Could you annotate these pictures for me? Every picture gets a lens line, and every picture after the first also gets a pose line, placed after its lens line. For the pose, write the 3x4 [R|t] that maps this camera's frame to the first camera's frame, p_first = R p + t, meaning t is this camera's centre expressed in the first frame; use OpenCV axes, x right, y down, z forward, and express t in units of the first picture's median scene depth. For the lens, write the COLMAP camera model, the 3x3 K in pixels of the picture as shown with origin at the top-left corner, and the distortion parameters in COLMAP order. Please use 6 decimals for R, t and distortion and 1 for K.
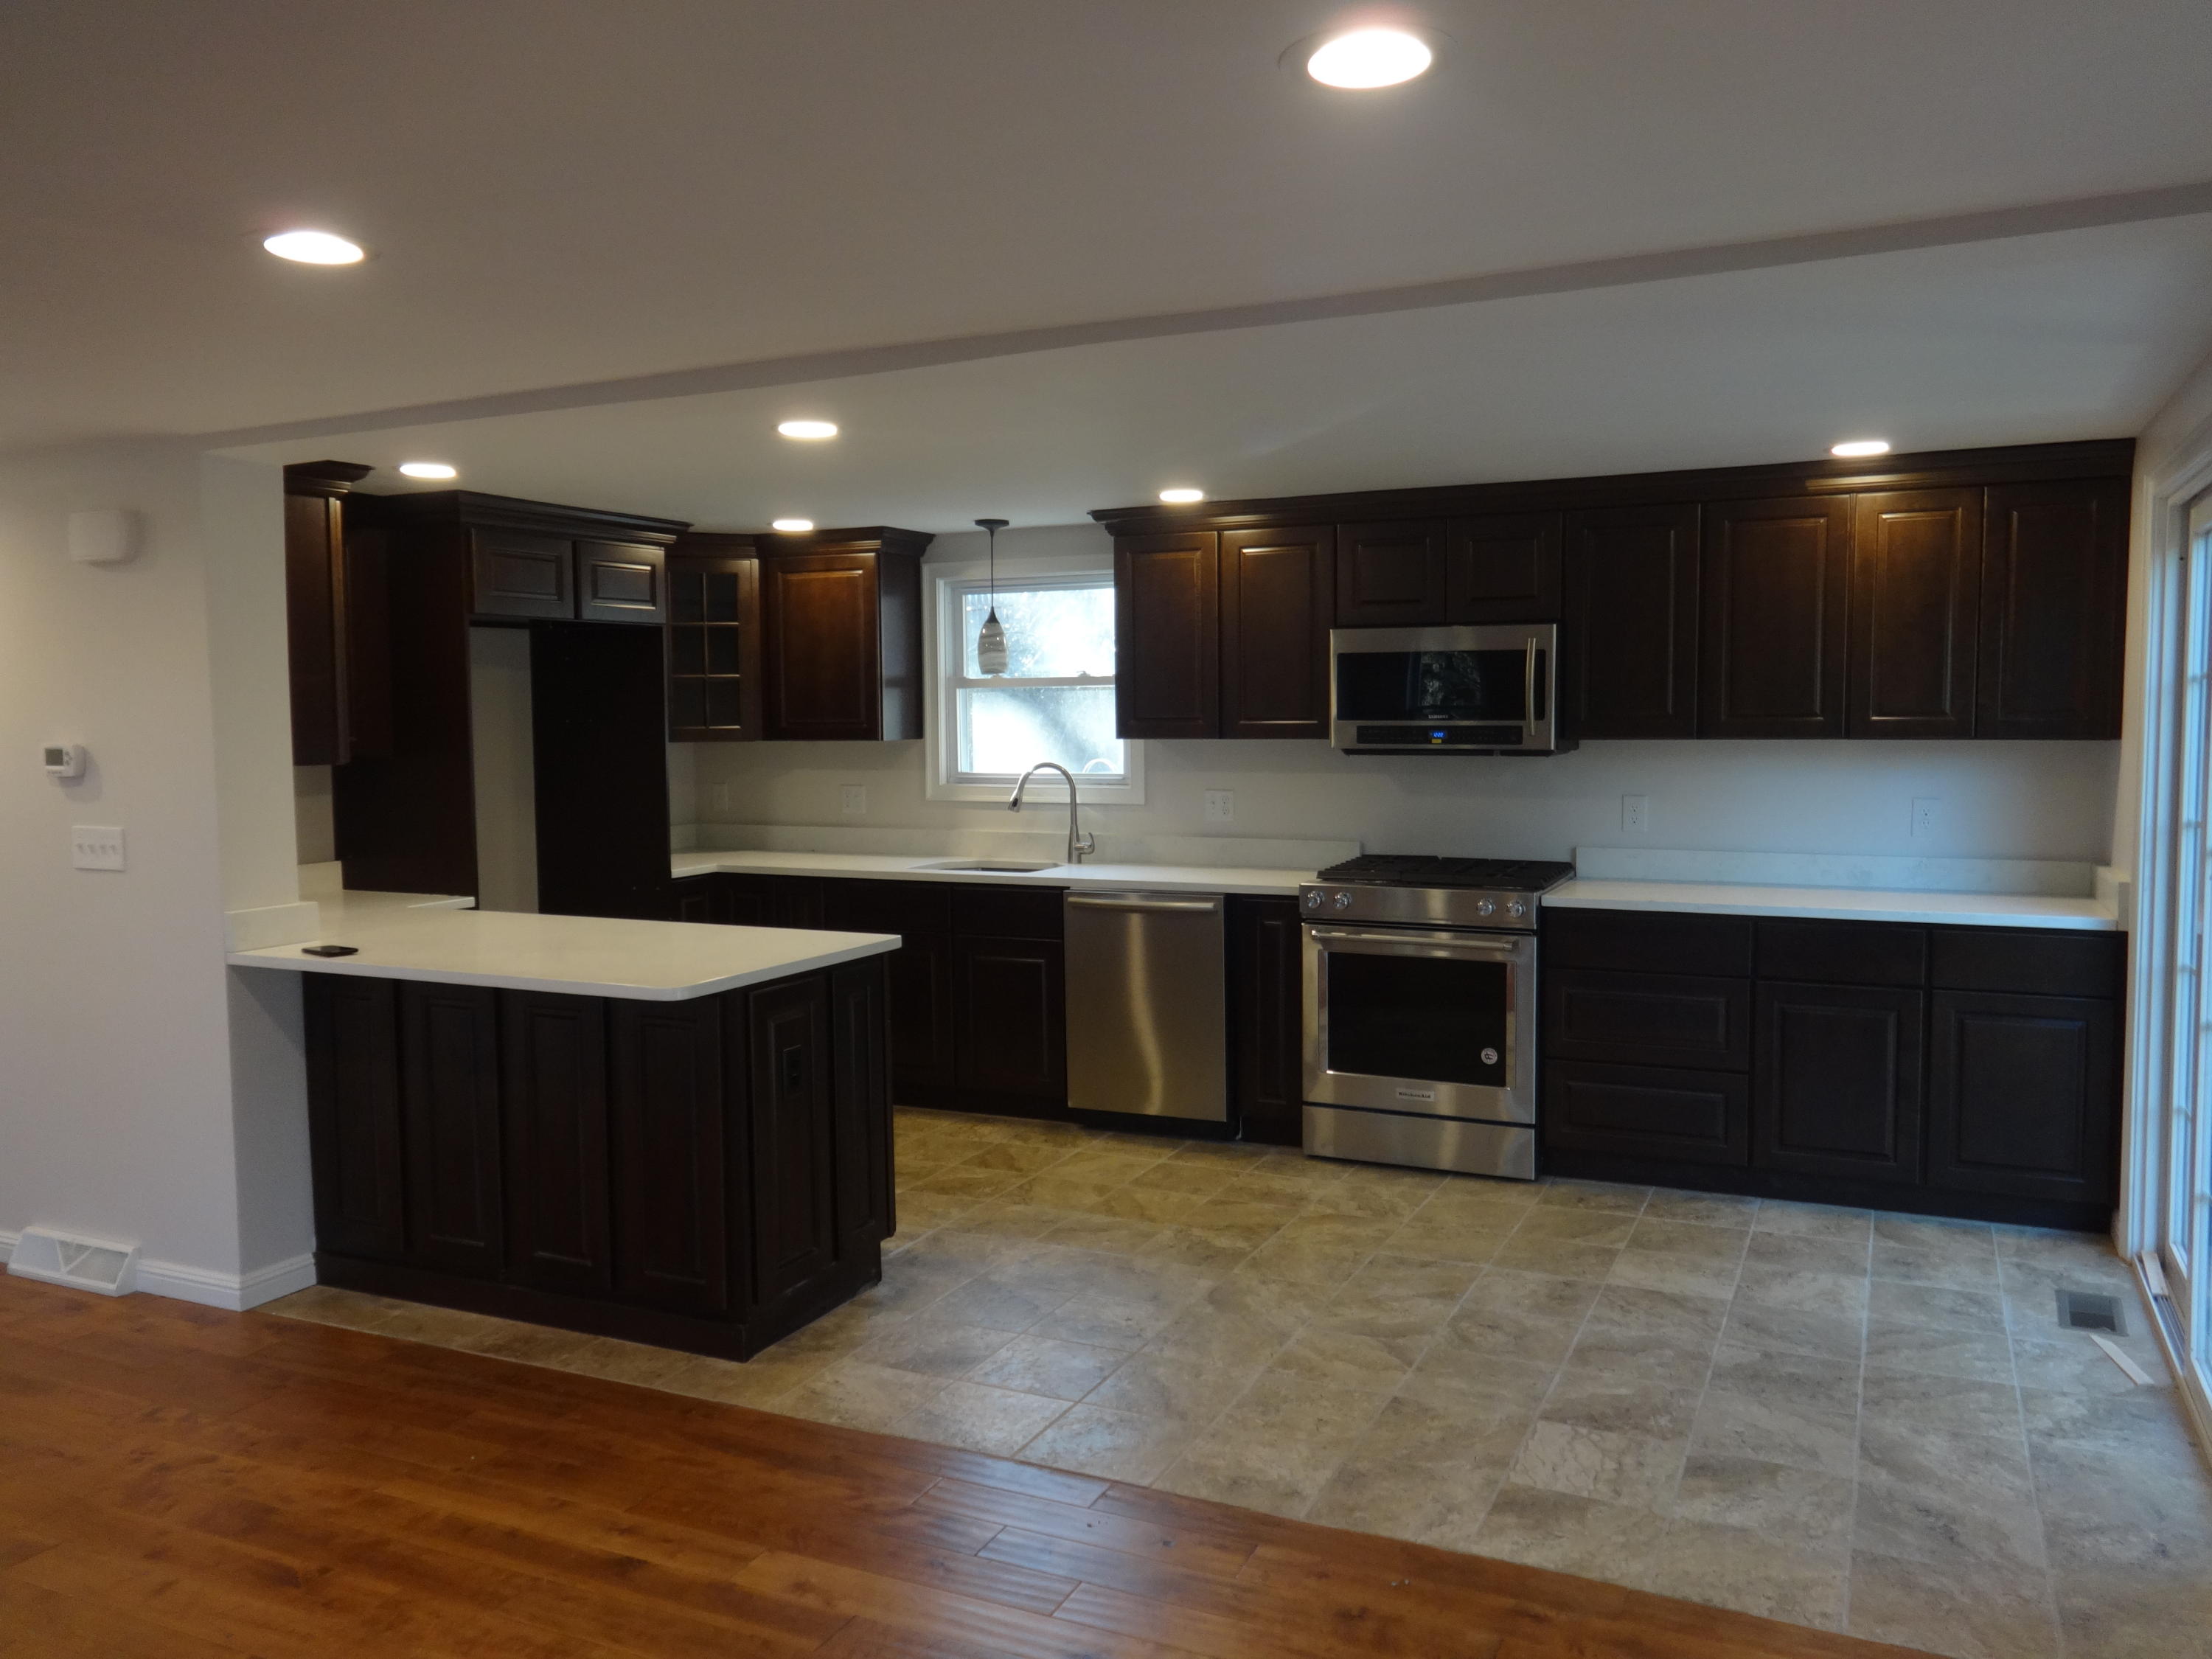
lens RADIAL K [[1665.6, 0, 1106.0], [0, 1665.6, 829.5], [0, 0, 1]] dist [0.006122, 0.010735]
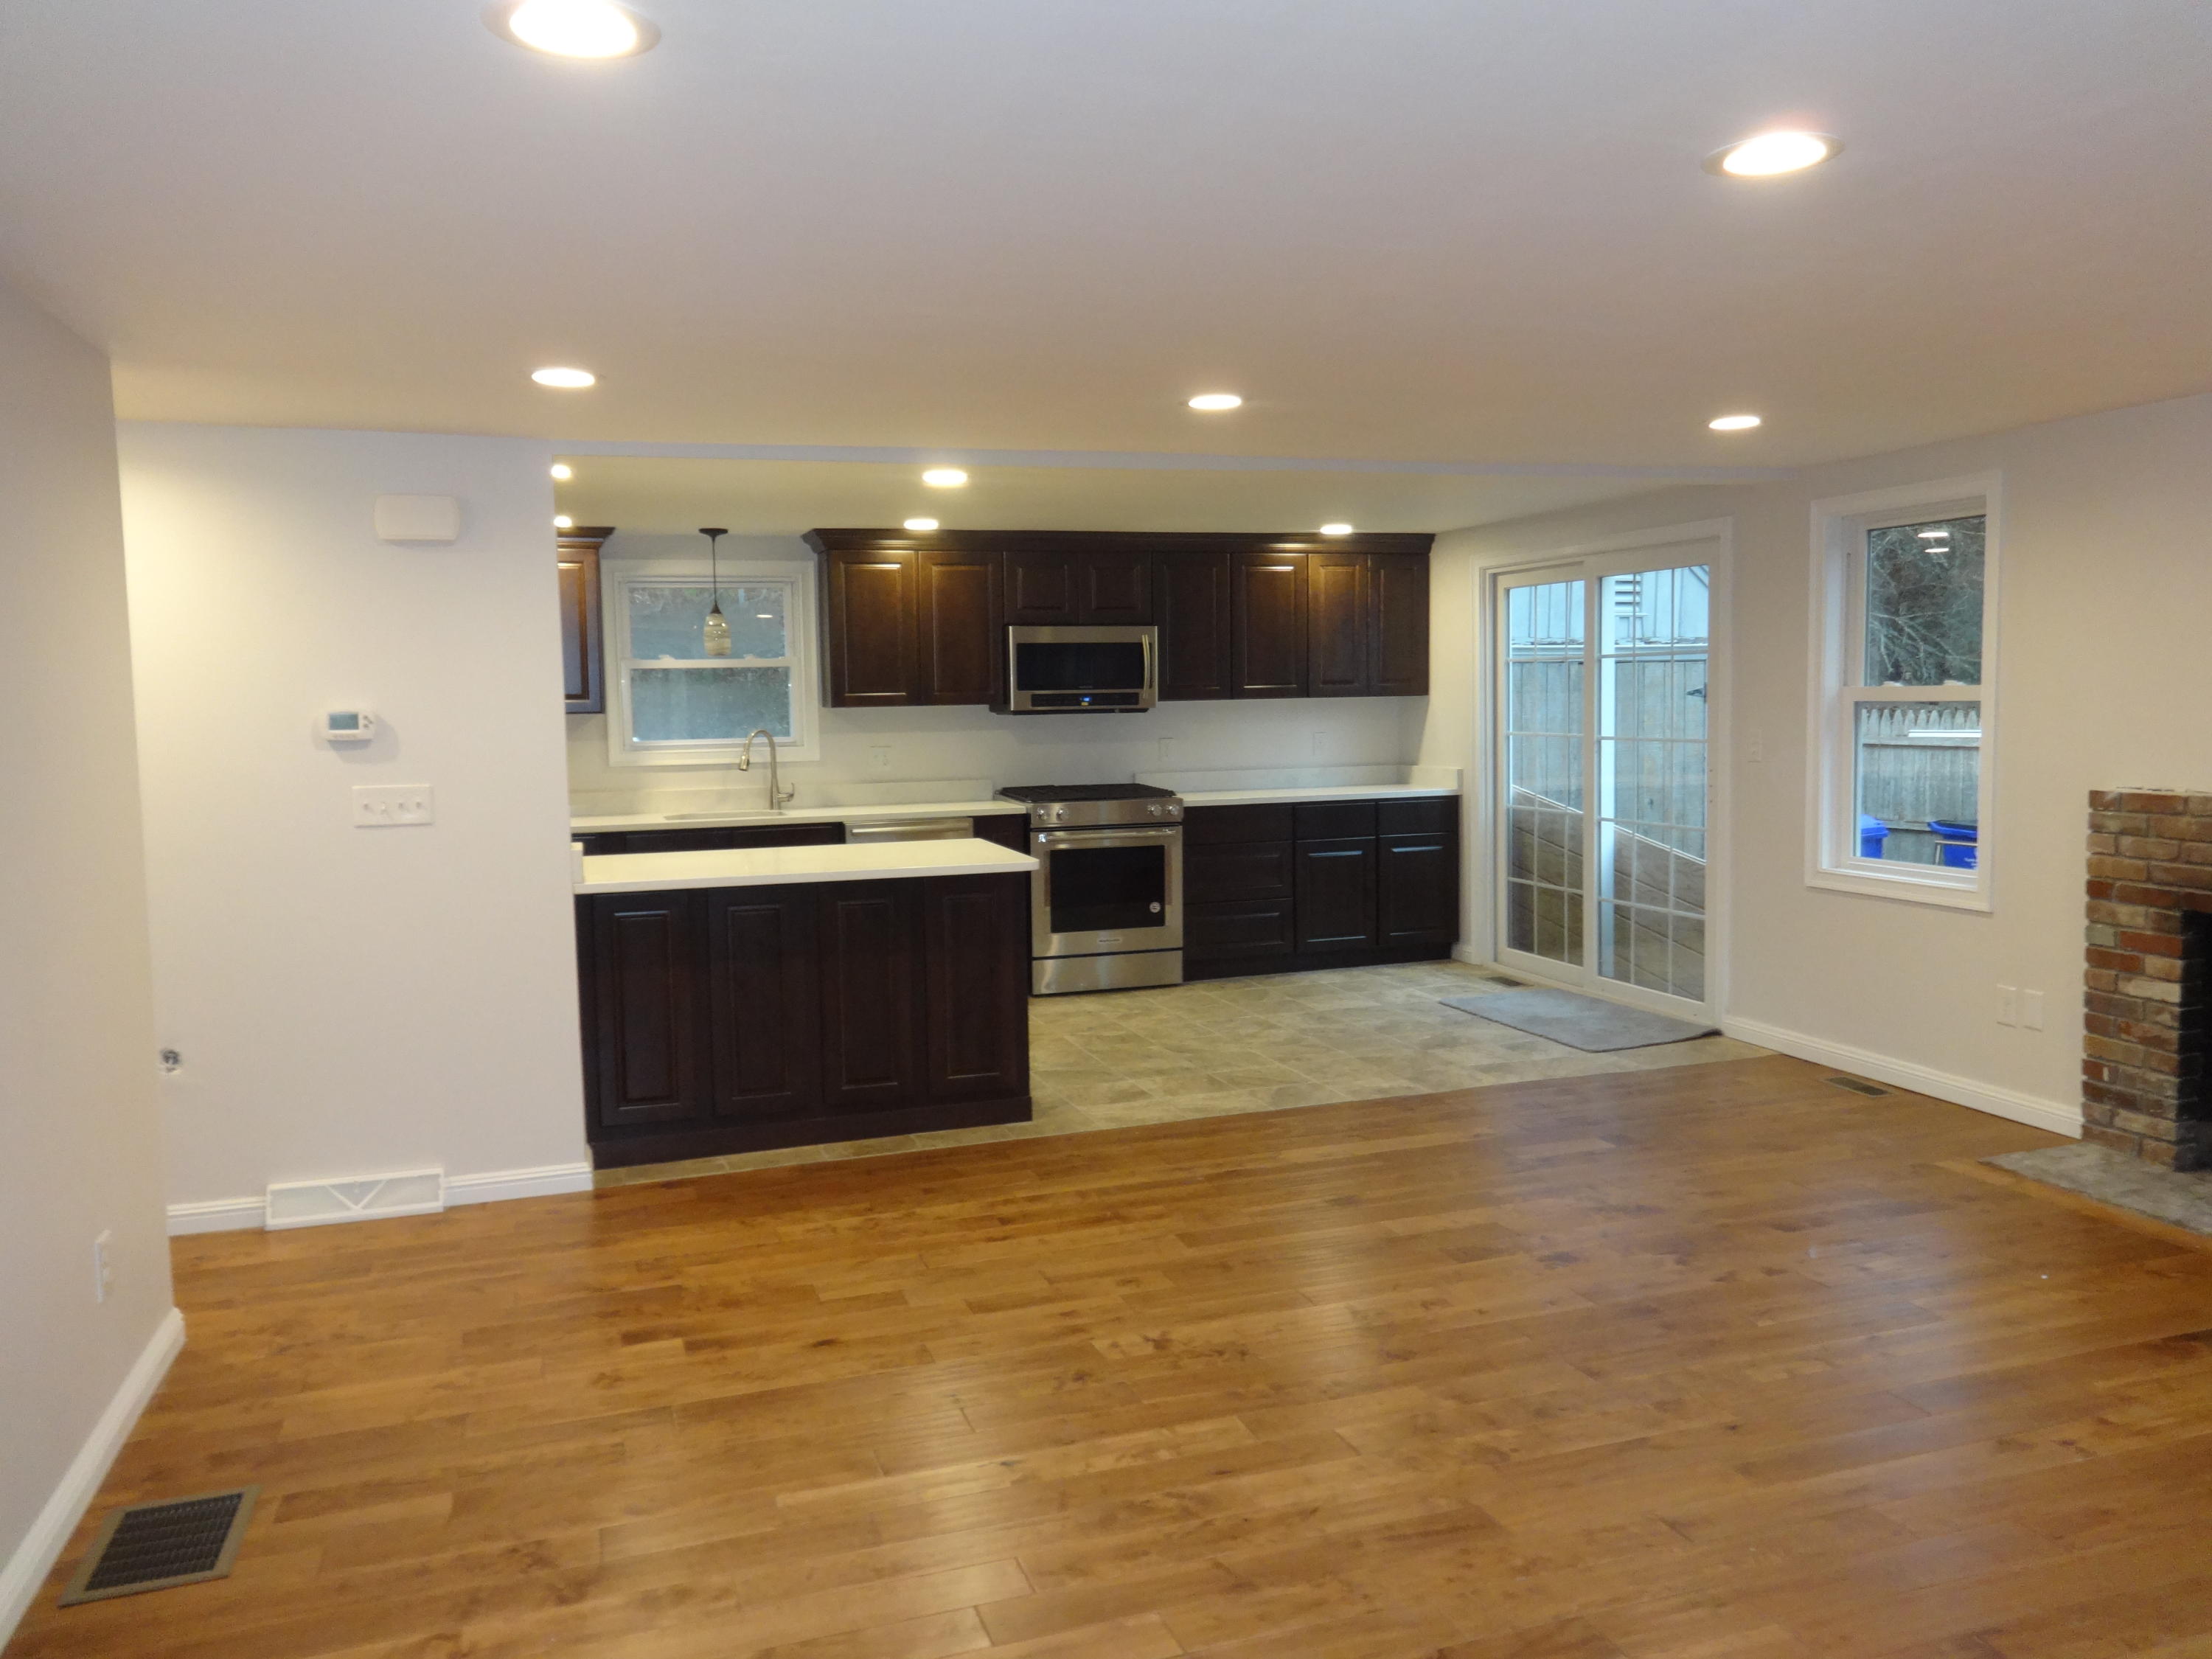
lens RADIAL K [[1665.6, 0, 1106.0], [0, 1665.6, 829.5], [0, 0, 1]] dist [0.006122, 0.010735]
pose [[0.723650, -0.061790, 0.687395, -0.853456], [0.062408, 0.997762, 0.023990, 0.025069], [-0.687339, 0.025538, 0.725887, -0.082131]]
